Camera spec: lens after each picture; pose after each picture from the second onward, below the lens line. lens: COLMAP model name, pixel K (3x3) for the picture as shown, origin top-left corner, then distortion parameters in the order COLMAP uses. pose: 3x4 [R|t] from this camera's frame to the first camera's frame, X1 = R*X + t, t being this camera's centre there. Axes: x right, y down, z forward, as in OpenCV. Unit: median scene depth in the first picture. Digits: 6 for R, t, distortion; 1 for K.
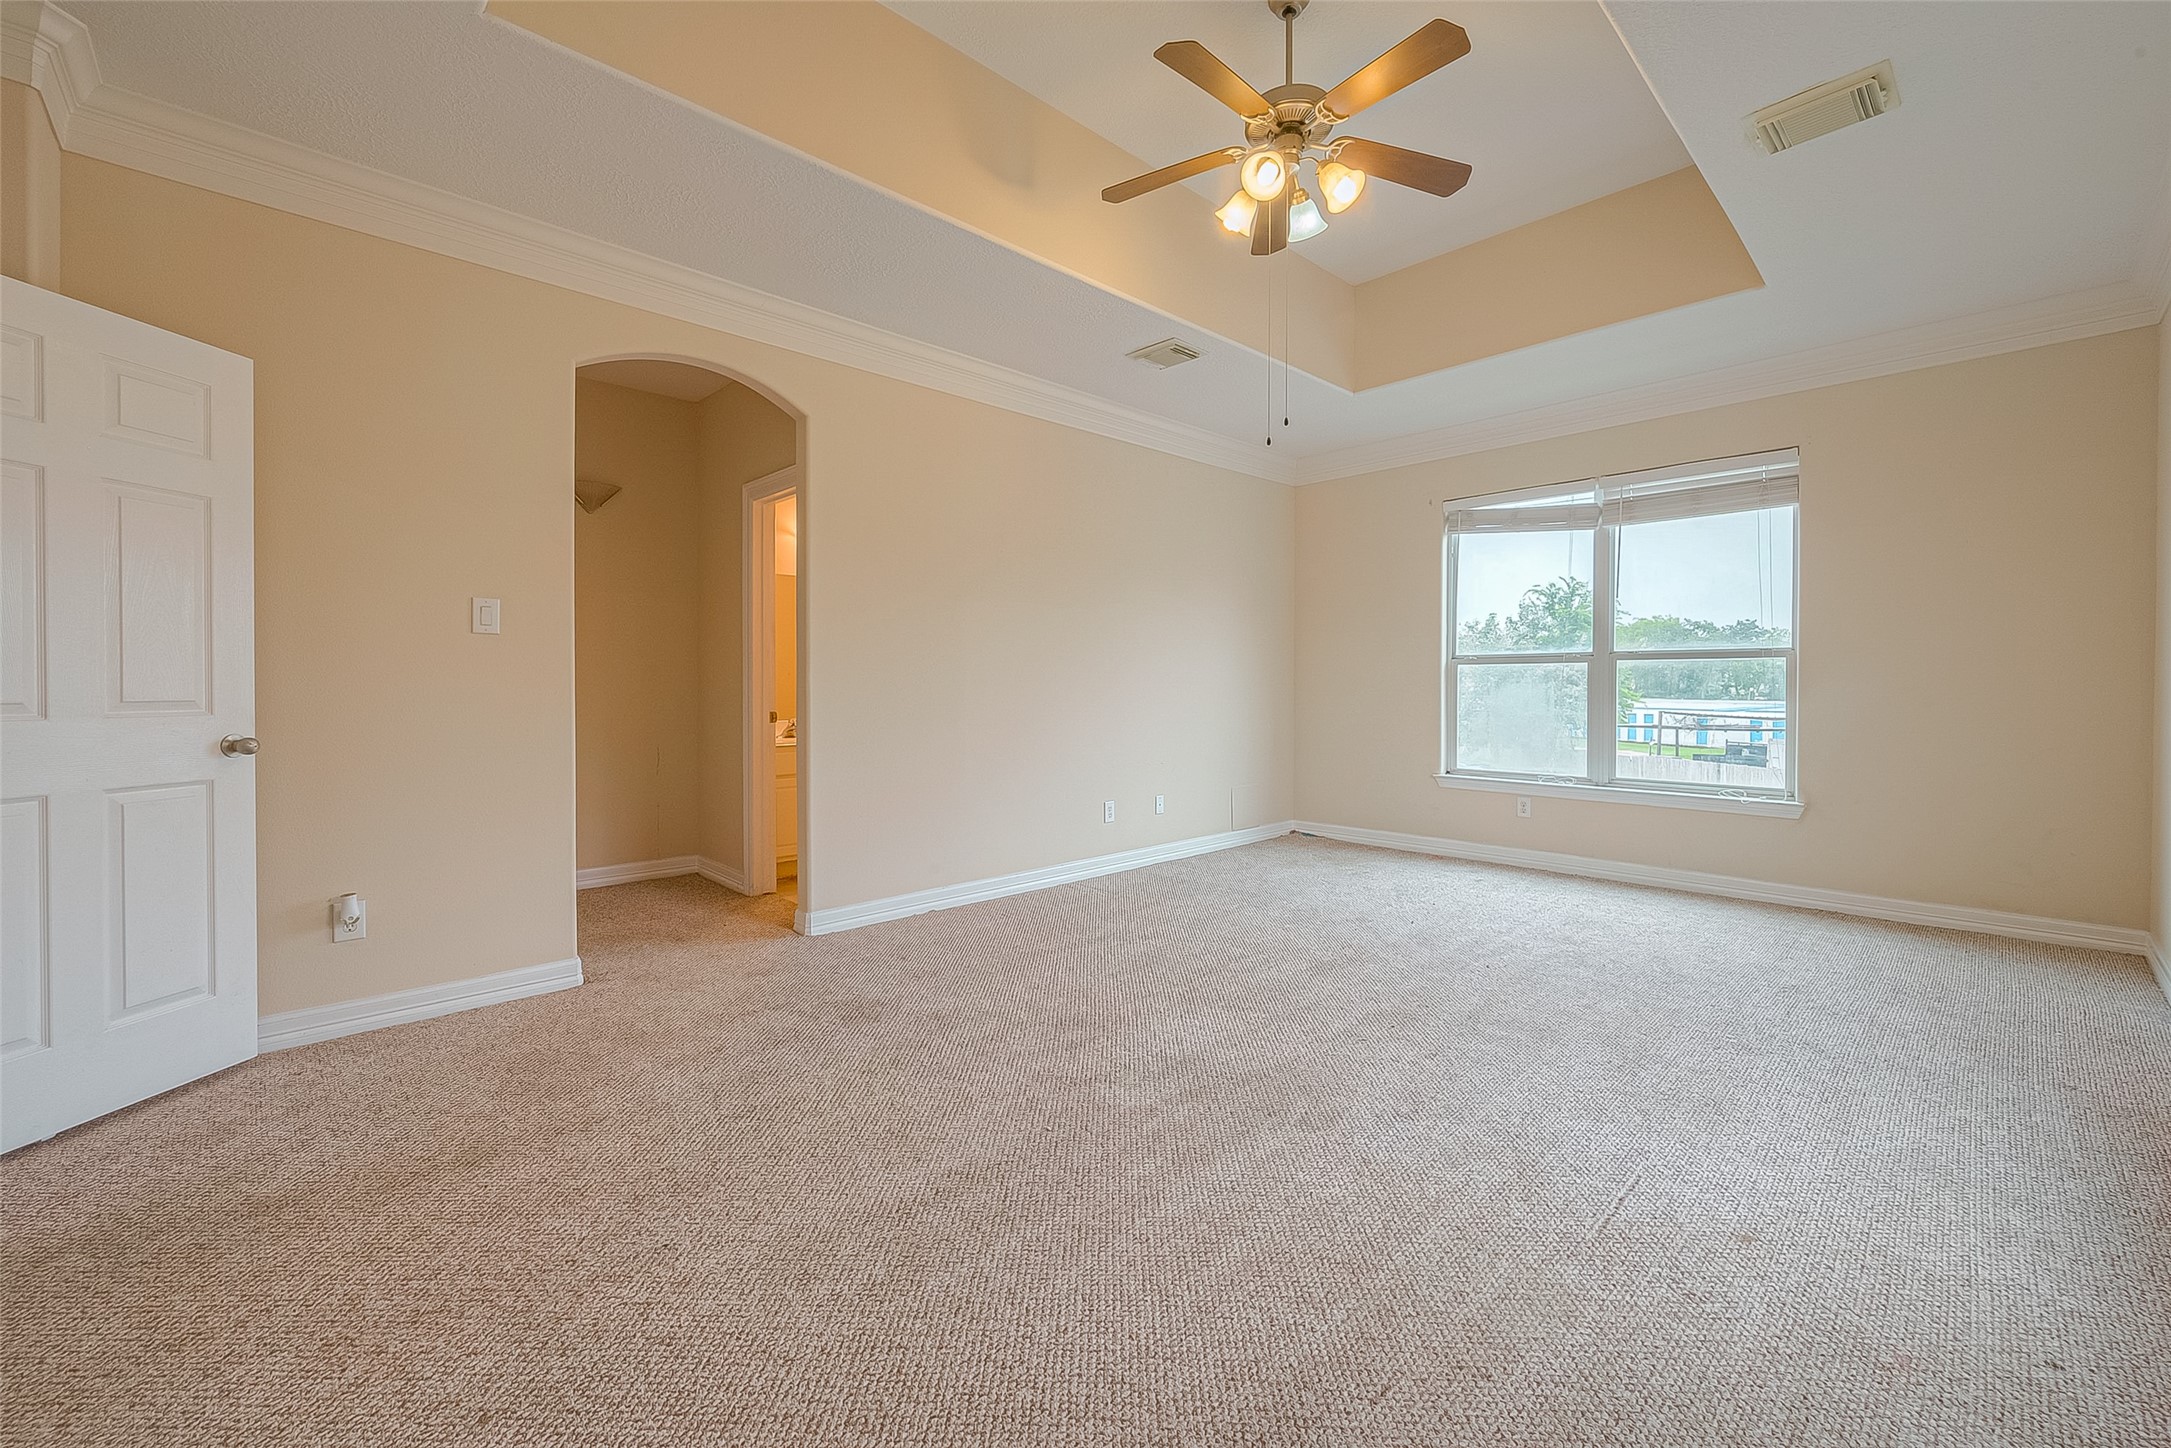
lens RADIAL K [[872.3, 0, 1145.7], [0, 872.3, 690.6], [0, 0, 1]] dist [-0.000769, -0.000004]
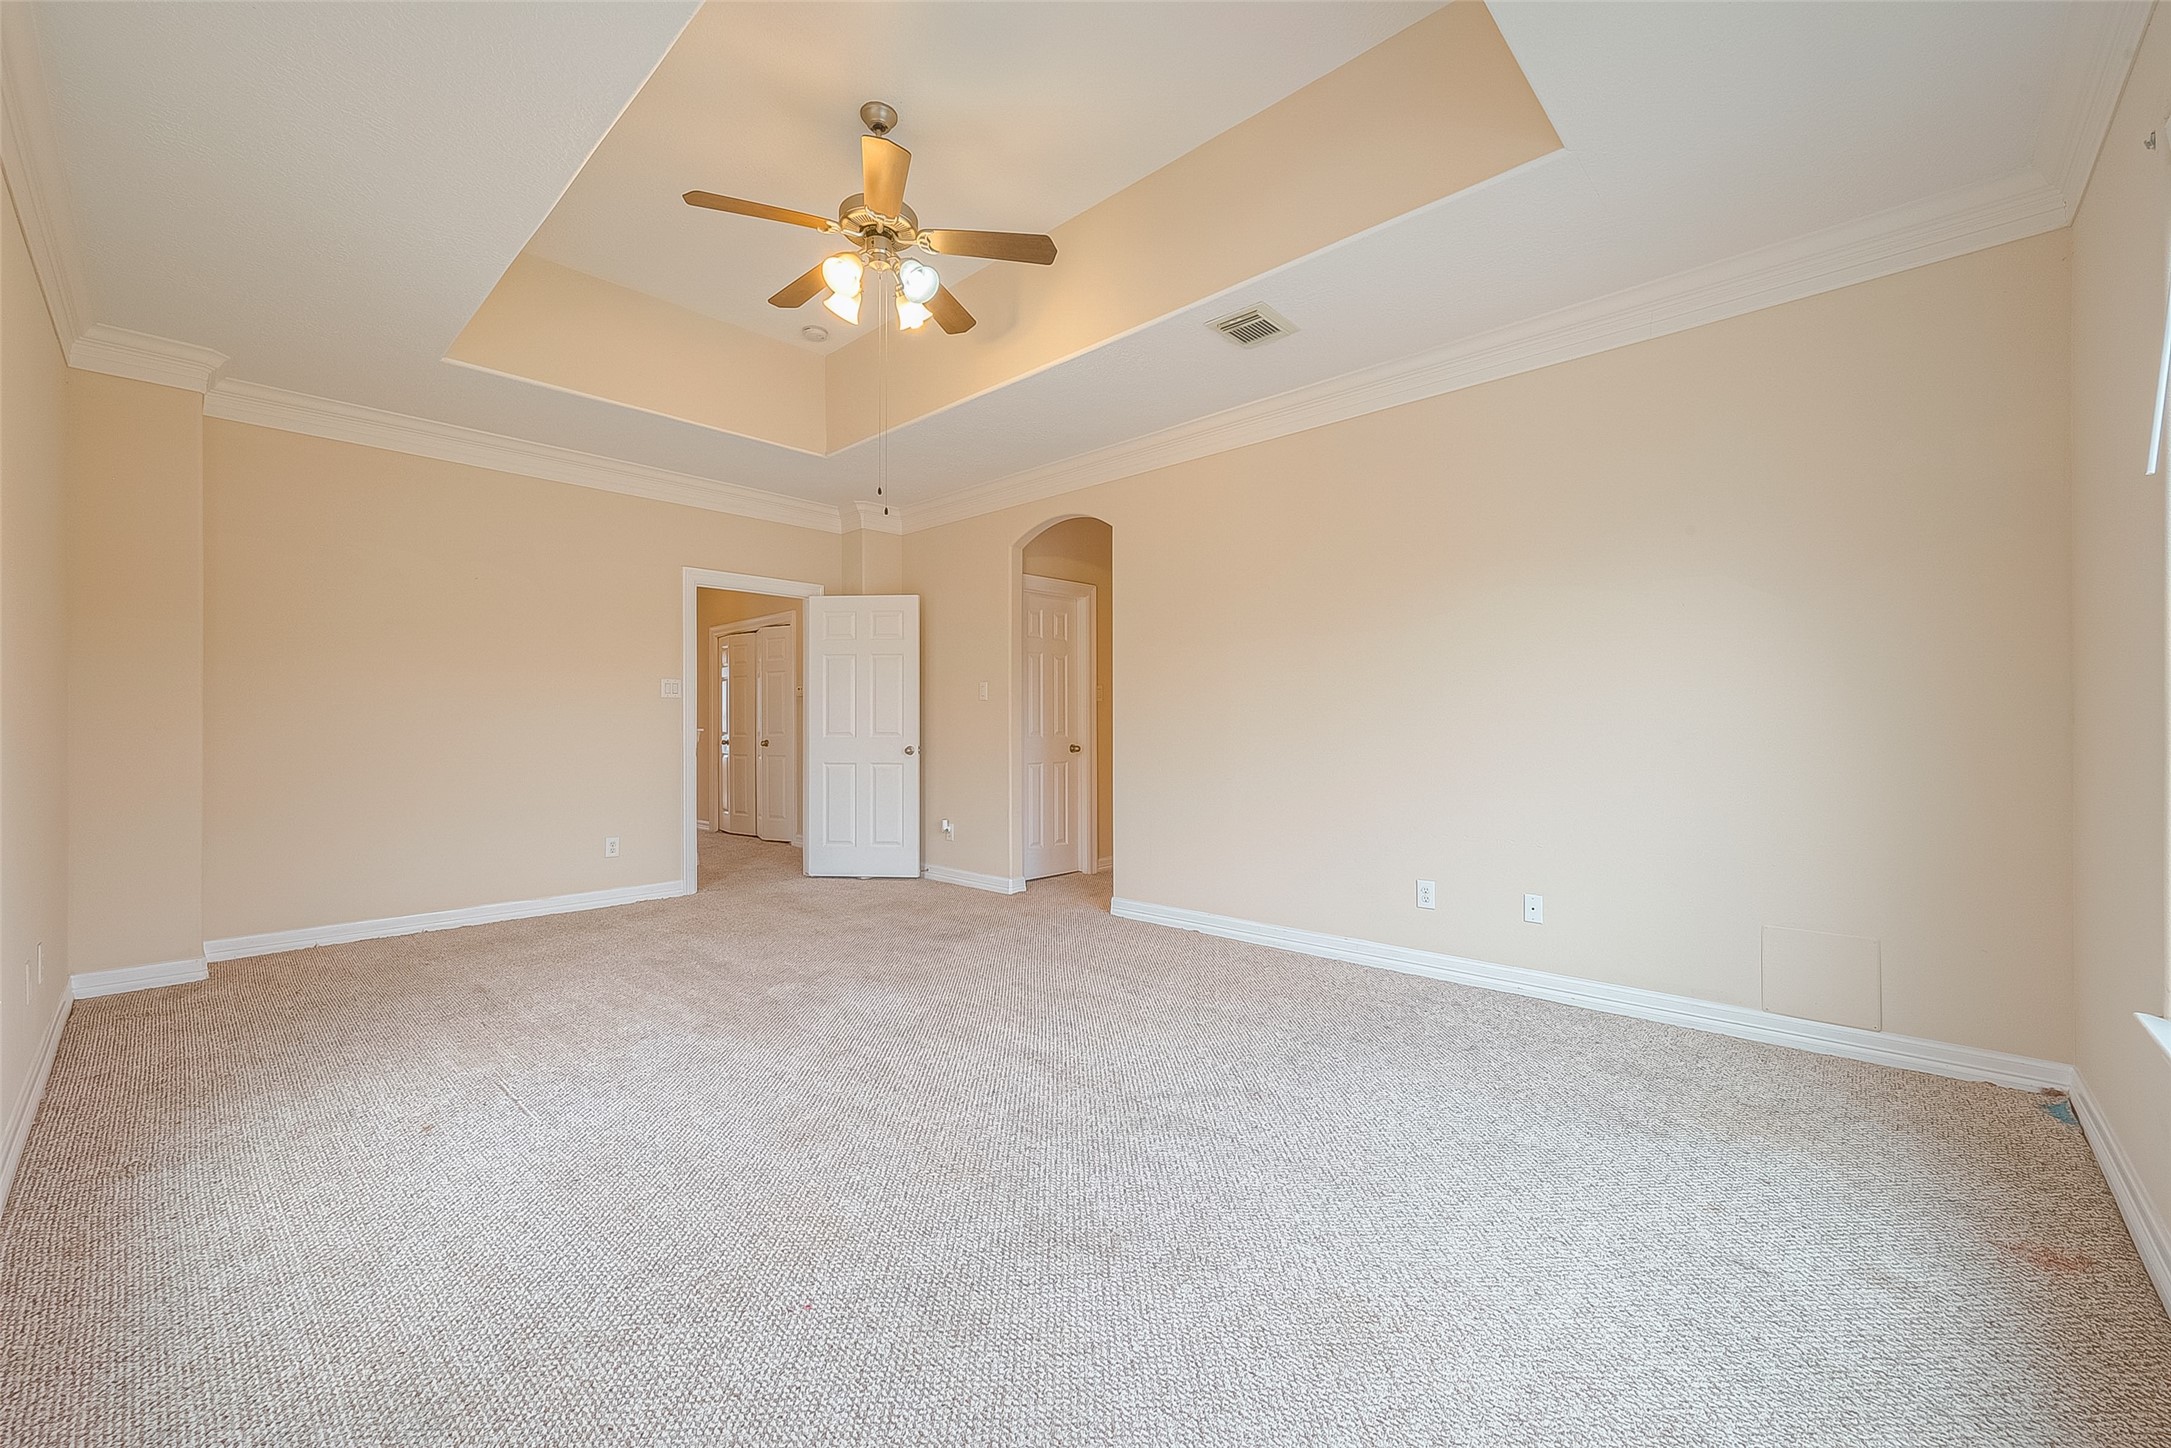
lens RADIAL K [[856.4, 0, 1050.4], [0, 856.4, 723.1], [0, 0, 1]] dist [-0.000677, -0.000025]
pose [[0.012572, -0.001188, -0.999920, 1.274017], [-0.004039, 0.999991, -0.001239, -0.013117], [0.999913, 0.004055, 0.012567, 1.215945]]
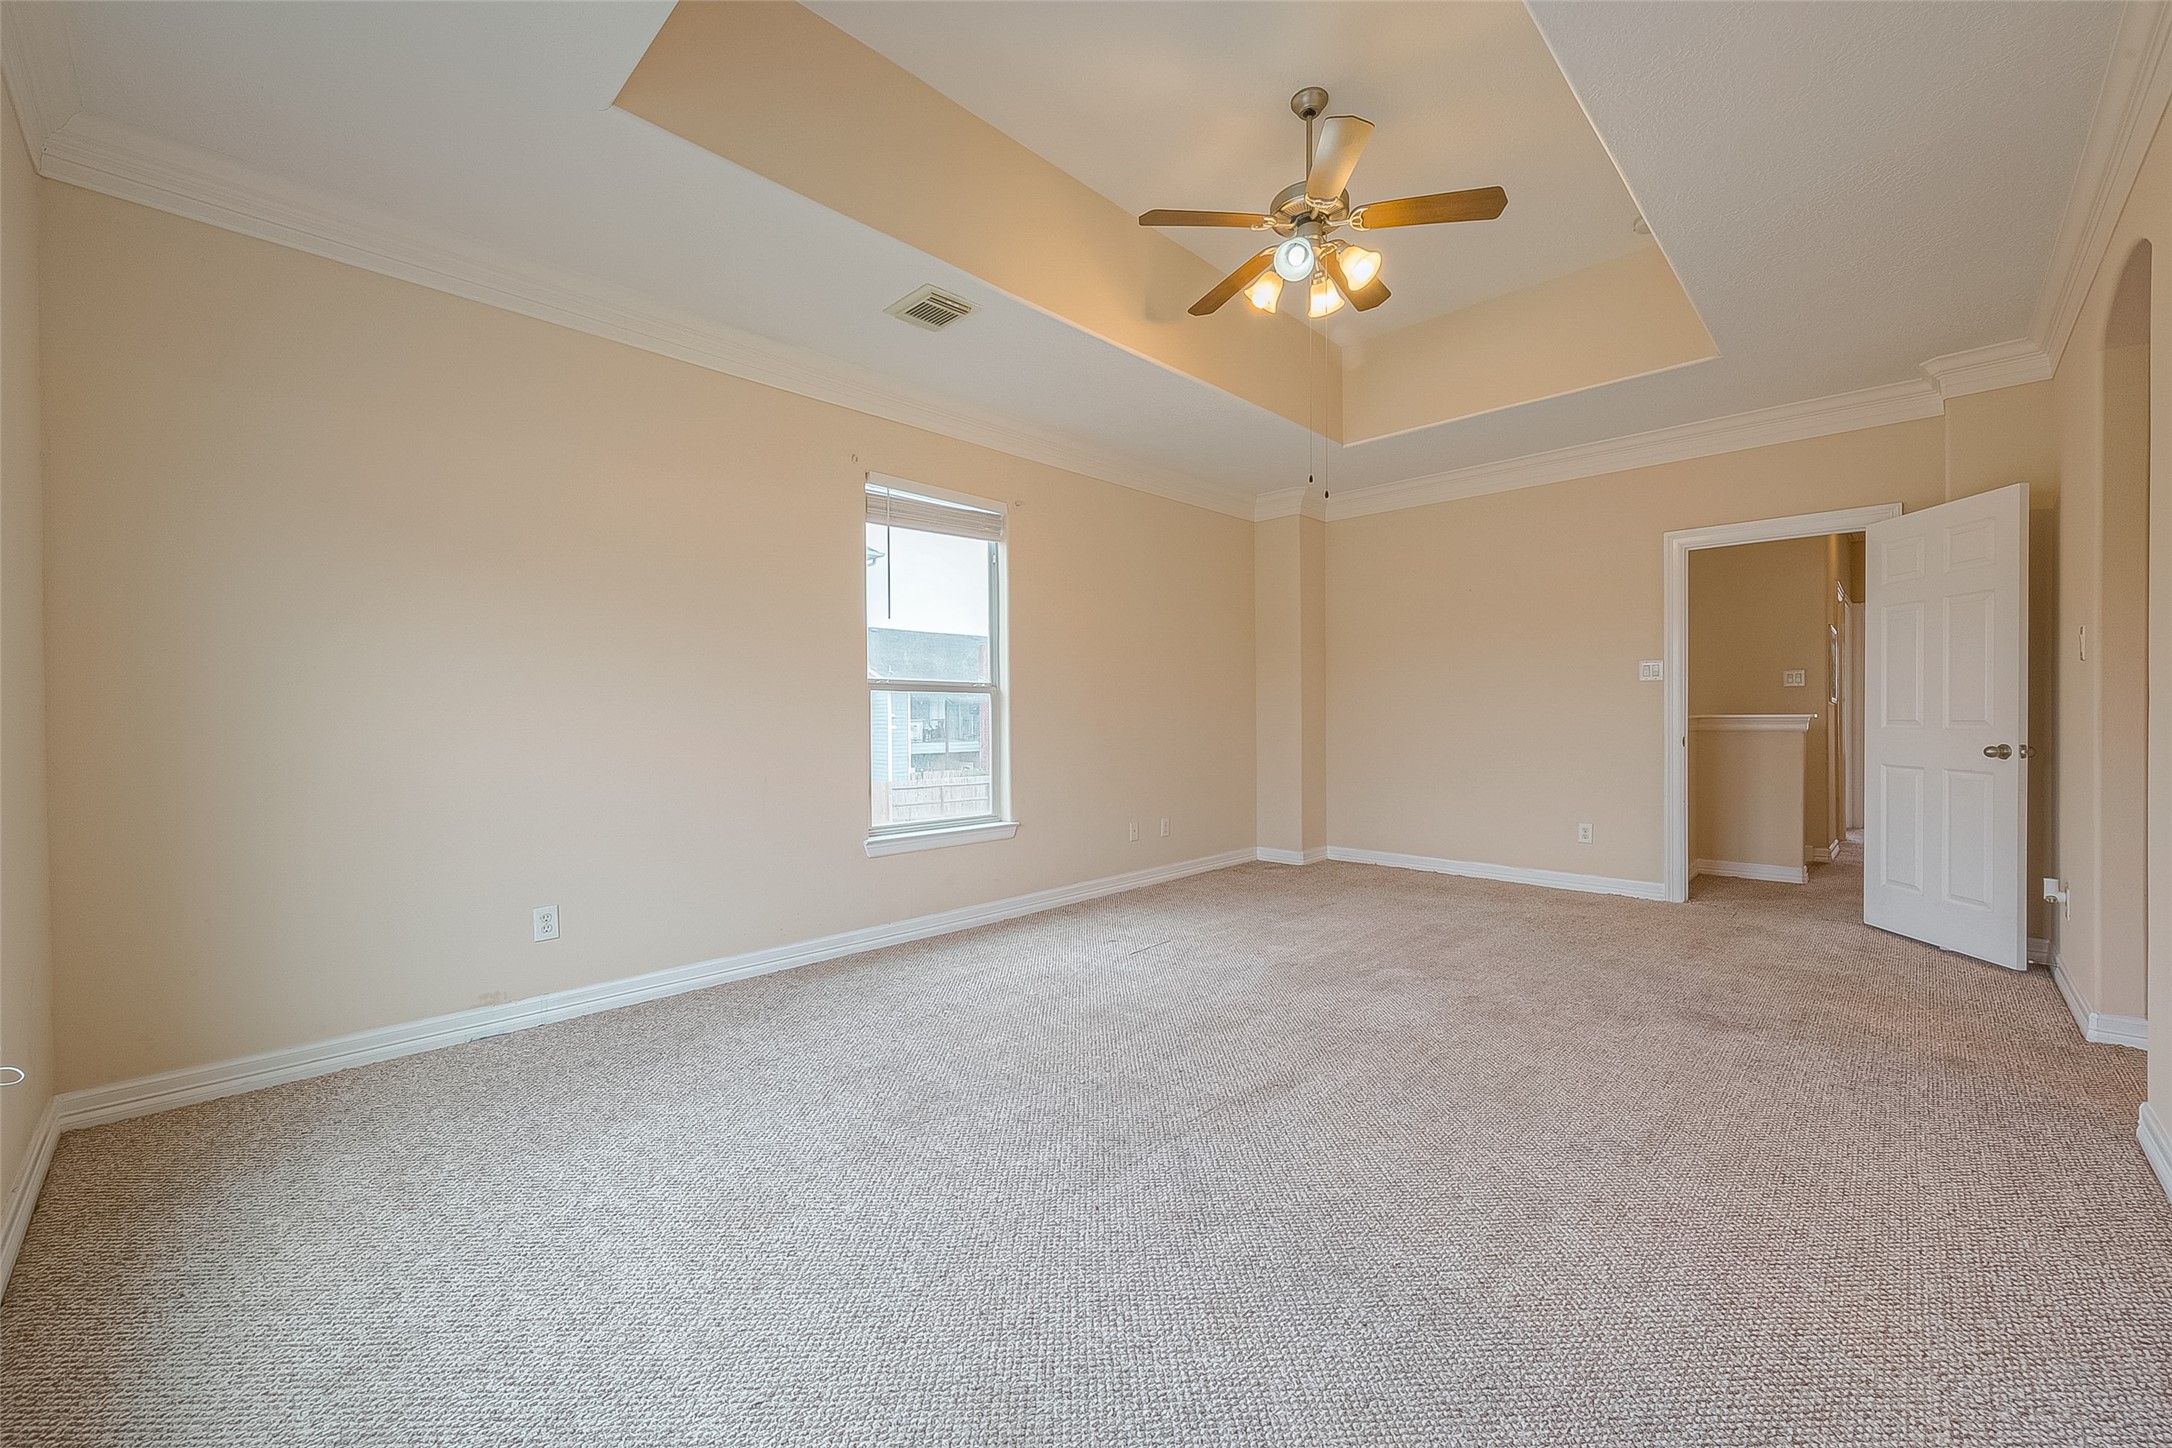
lens RADIAL K [[853.0, 0, 1150.6], [0, 853.0, 724.2], [0, 0, 1]] dist [-0.000771, -0.000067]
pose [[-0.998788, 0.009832, -0.048236, 0.425852], [0.009043, 0.999822, 0.016559, -0.018793], [0.048390, 0.016103, -0.998699, 2.108359]]
